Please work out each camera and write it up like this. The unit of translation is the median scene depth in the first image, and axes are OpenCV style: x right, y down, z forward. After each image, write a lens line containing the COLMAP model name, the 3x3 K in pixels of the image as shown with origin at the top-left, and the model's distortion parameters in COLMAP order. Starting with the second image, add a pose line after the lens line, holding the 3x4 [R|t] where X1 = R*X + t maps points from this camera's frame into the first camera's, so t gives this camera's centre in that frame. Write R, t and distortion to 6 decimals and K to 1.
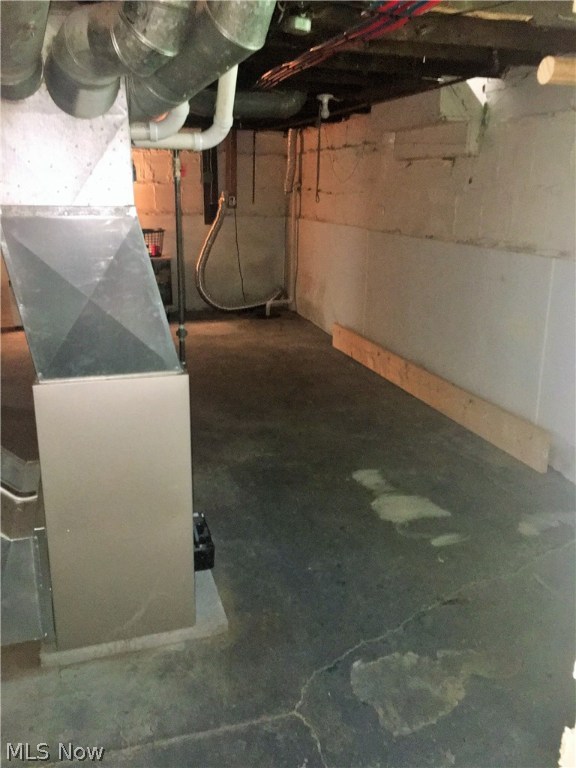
lens RADIAL K [[658.3, 0, 288.0], [0, 658.3, 384.0], [0, 0, 1]] dist [0.064992, 0.001744]
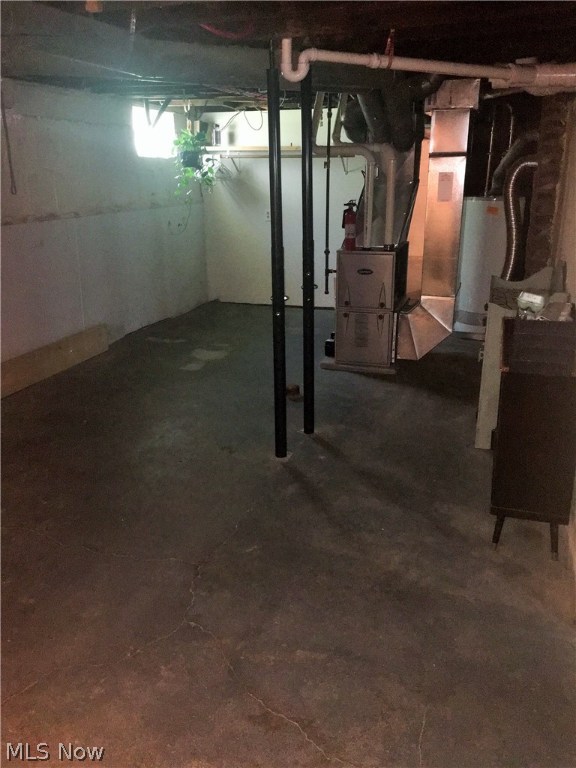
lens RADIAL K [[658.3, 0, 288.0], [0, 658.3, 384.0], [0, 0, 1]] dist [0.064992, 0.001744]
pose [[-0.814777, -0.191033, 0.547398, -0.852874], [0.167908, 0.825945, 0.538165, -0.577813], [-0.554927, 0.530398, -0.640885, 1.808381]]
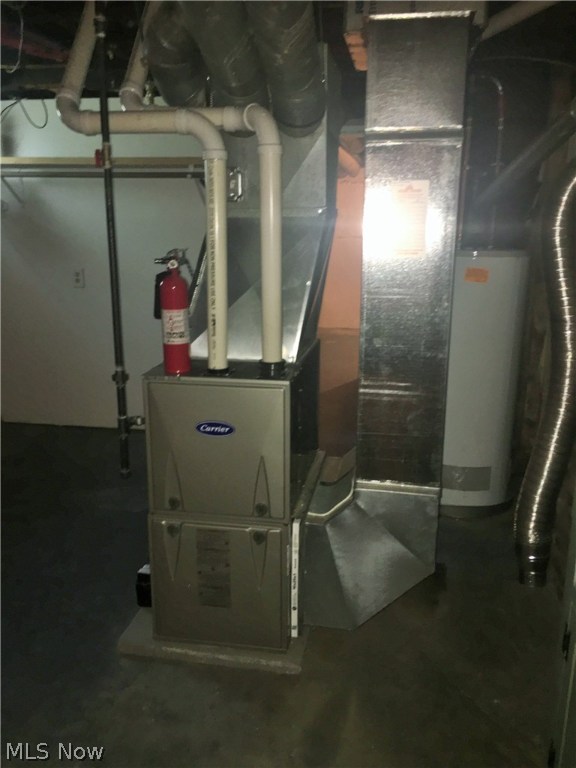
lens RADIAL K [[658.3, 0, 288.0], [0, 658.3, 384.0], [0, 0, 1]] dist [0.064992, 0.001744]
pose [[-0.888470, -0.128235, 0.440656, -0.450862], [0.119482, 0.862426, 0.491879, -0.277489], [-0.443109, 0.489670, -0.750918, 1.033863]]
